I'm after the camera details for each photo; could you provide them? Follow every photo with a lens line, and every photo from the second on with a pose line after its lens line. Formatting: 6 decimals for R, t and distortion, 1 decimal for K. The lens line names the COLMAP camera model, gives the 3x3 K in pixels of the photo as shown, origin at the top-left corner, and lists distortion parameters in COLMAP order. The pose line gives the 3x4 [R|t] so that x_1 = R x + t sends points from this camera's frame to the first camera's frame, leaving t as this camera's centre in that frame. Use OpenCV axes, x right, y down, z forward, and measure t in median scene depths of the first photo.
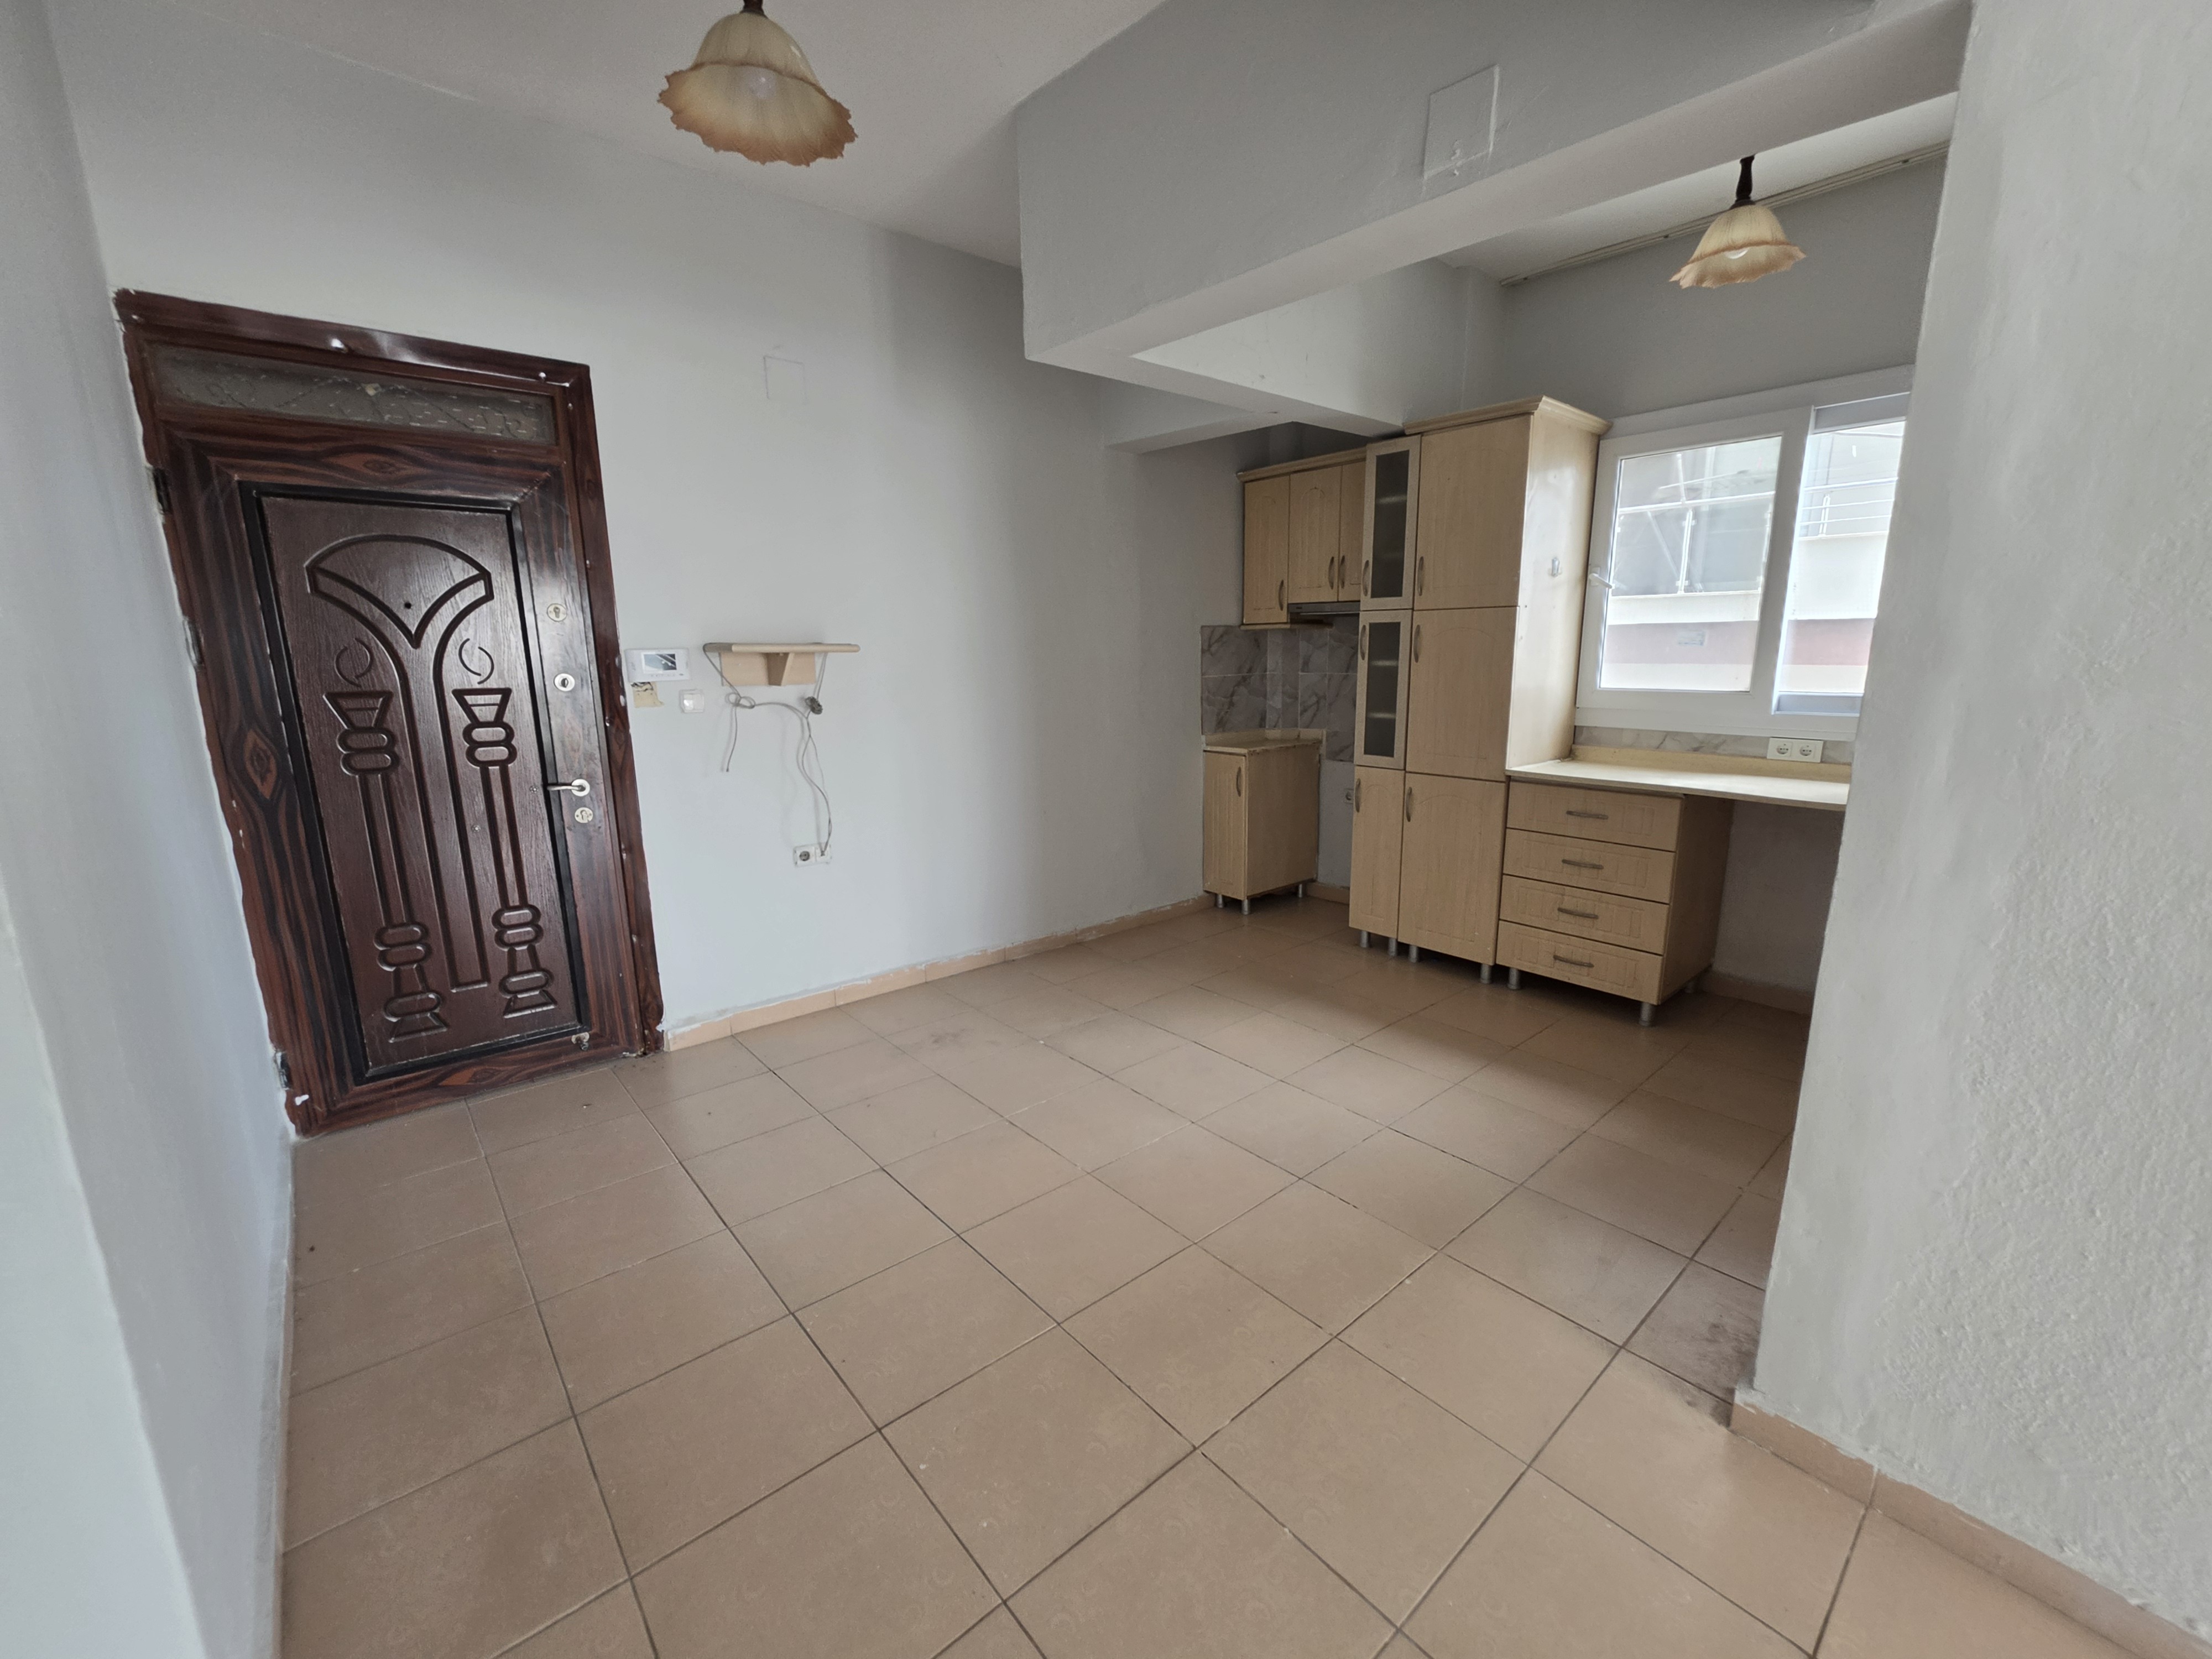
lens RADIAL K [[885.0, 0, 1104.7], [0, 885.0, 825.7], [0, 0, 1]] dist [-0.006034, 0.001120]
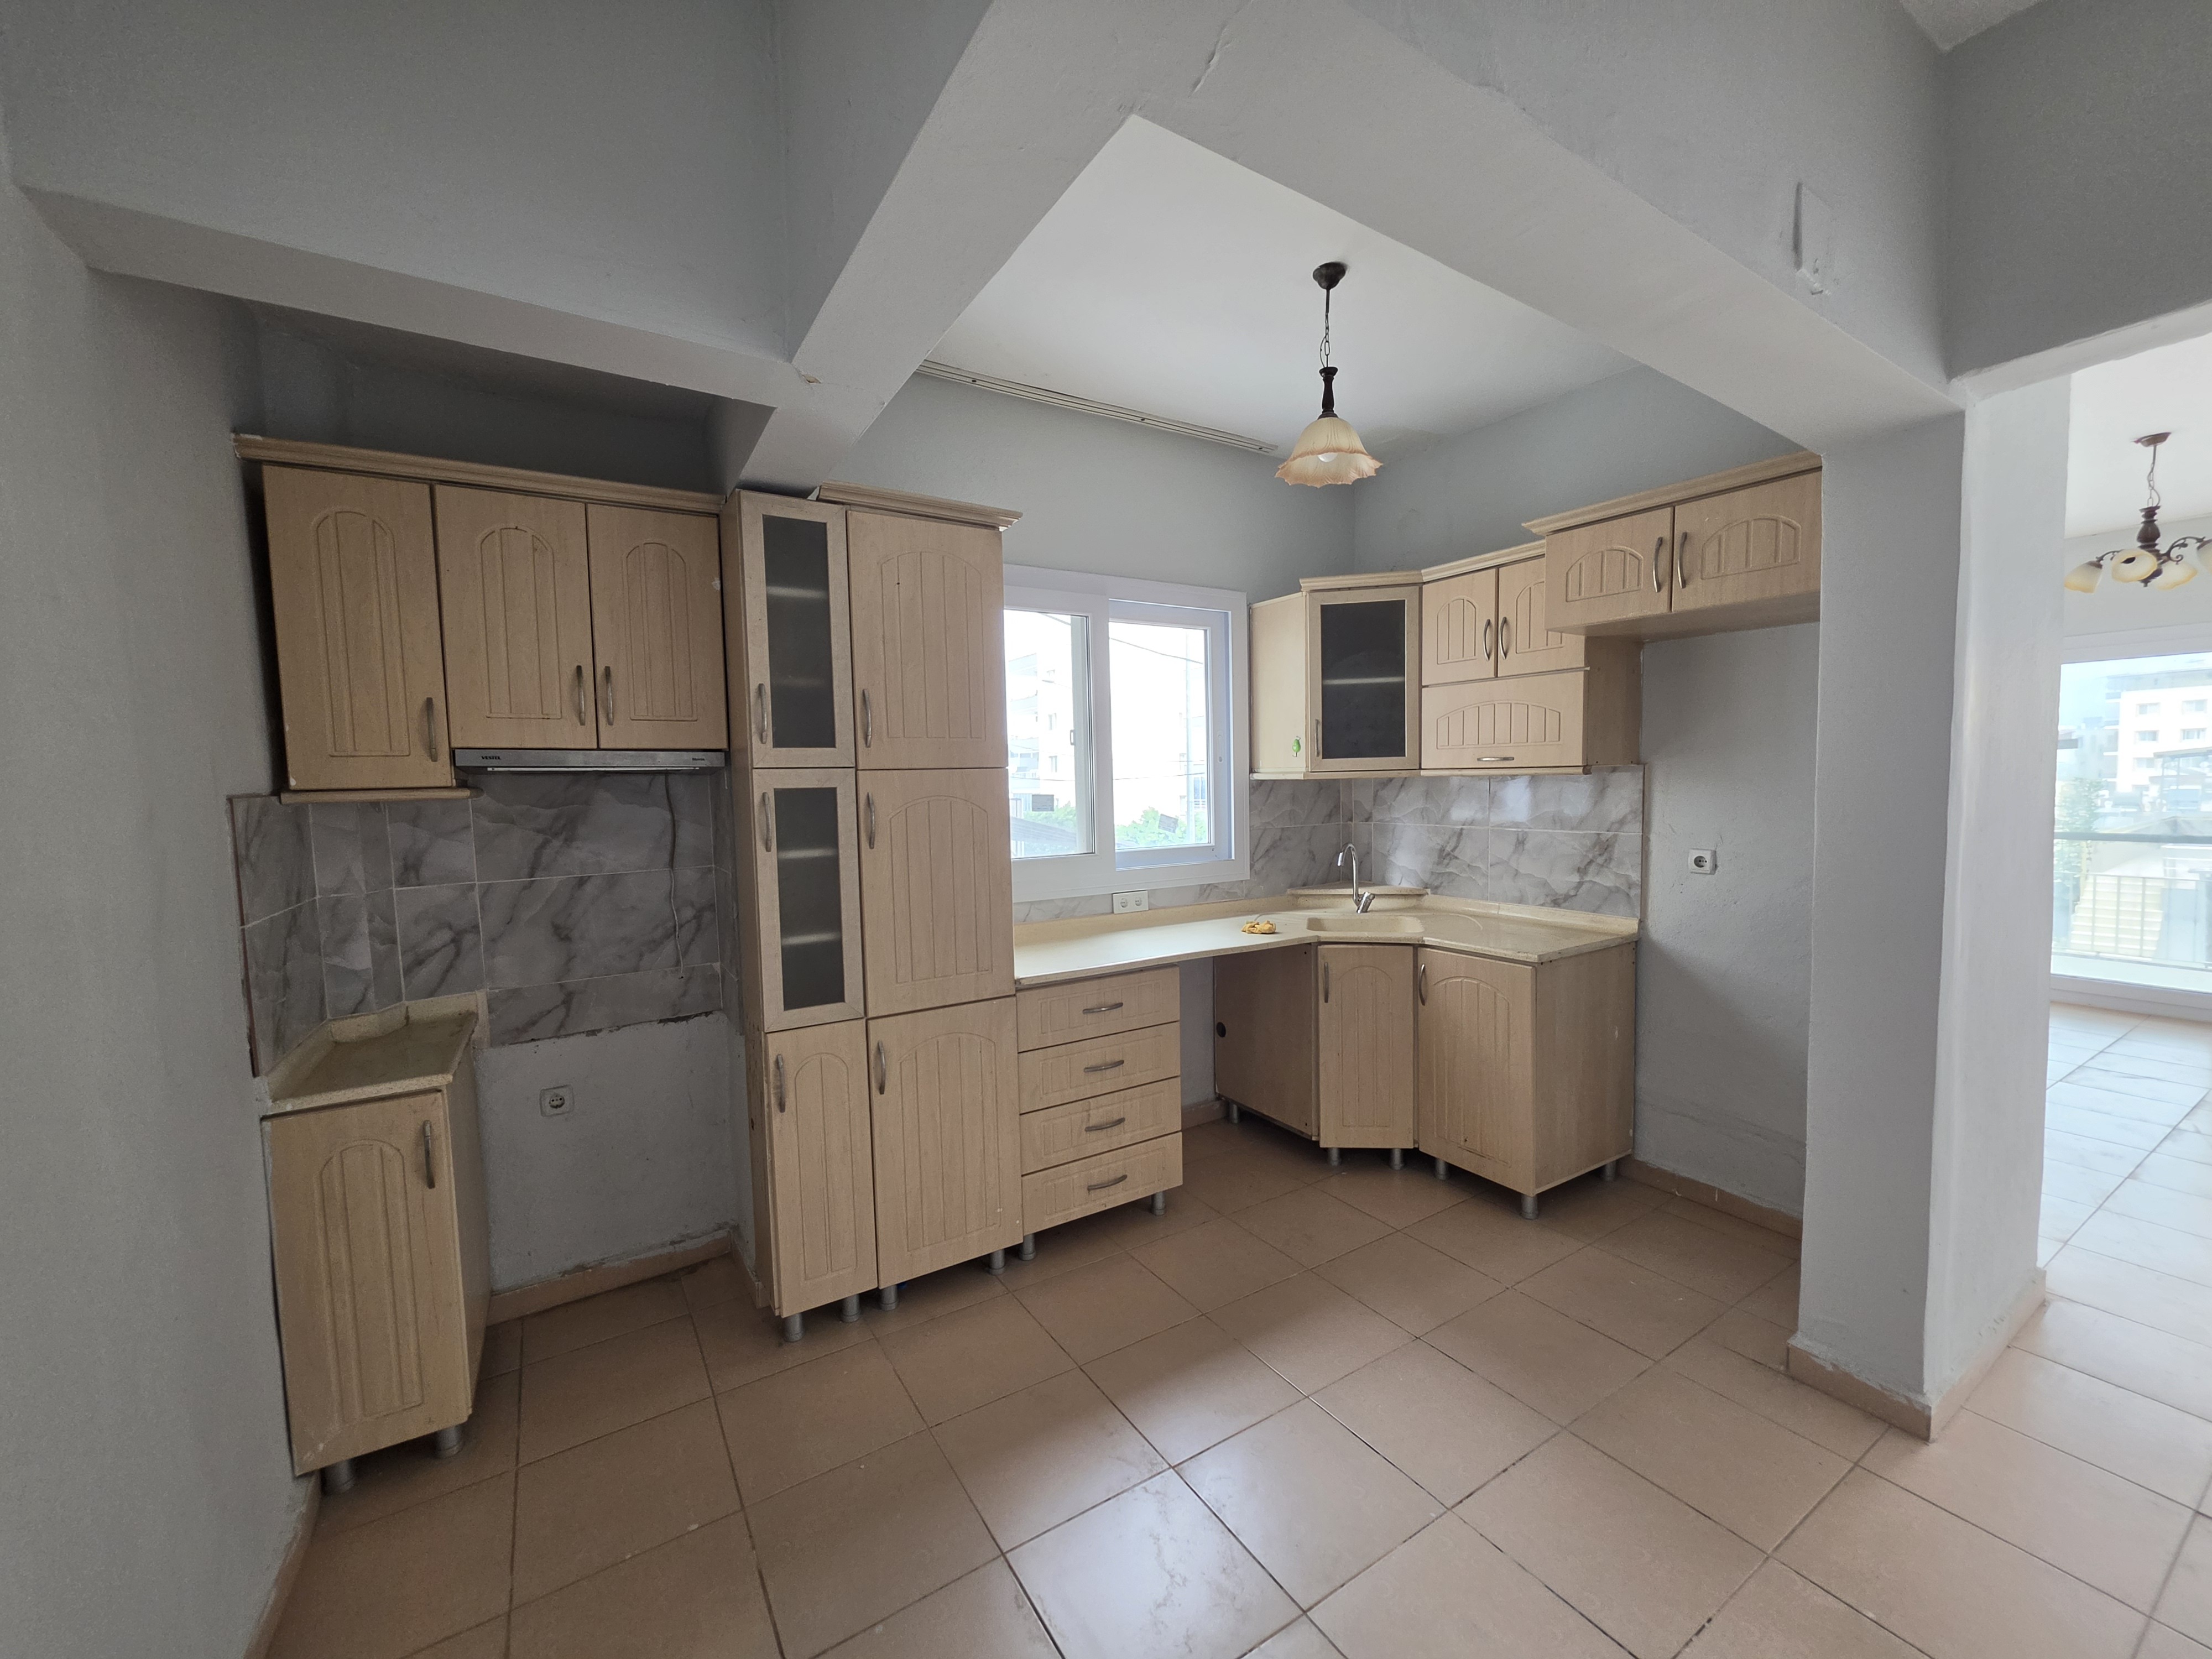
lens RADIAL K [[885.0, 0, 1109.8], [0, 885.0, 829.1], [0, 0, 1]] dist [-0.006034, 0.001120]
pose [[0.143692, -0.049473, 0.988385, -0.251051], [0.215394, 0.976369, 0.017557, -0.167593], [-0.965898, 0.210369, 0.150952, 0.711006]]
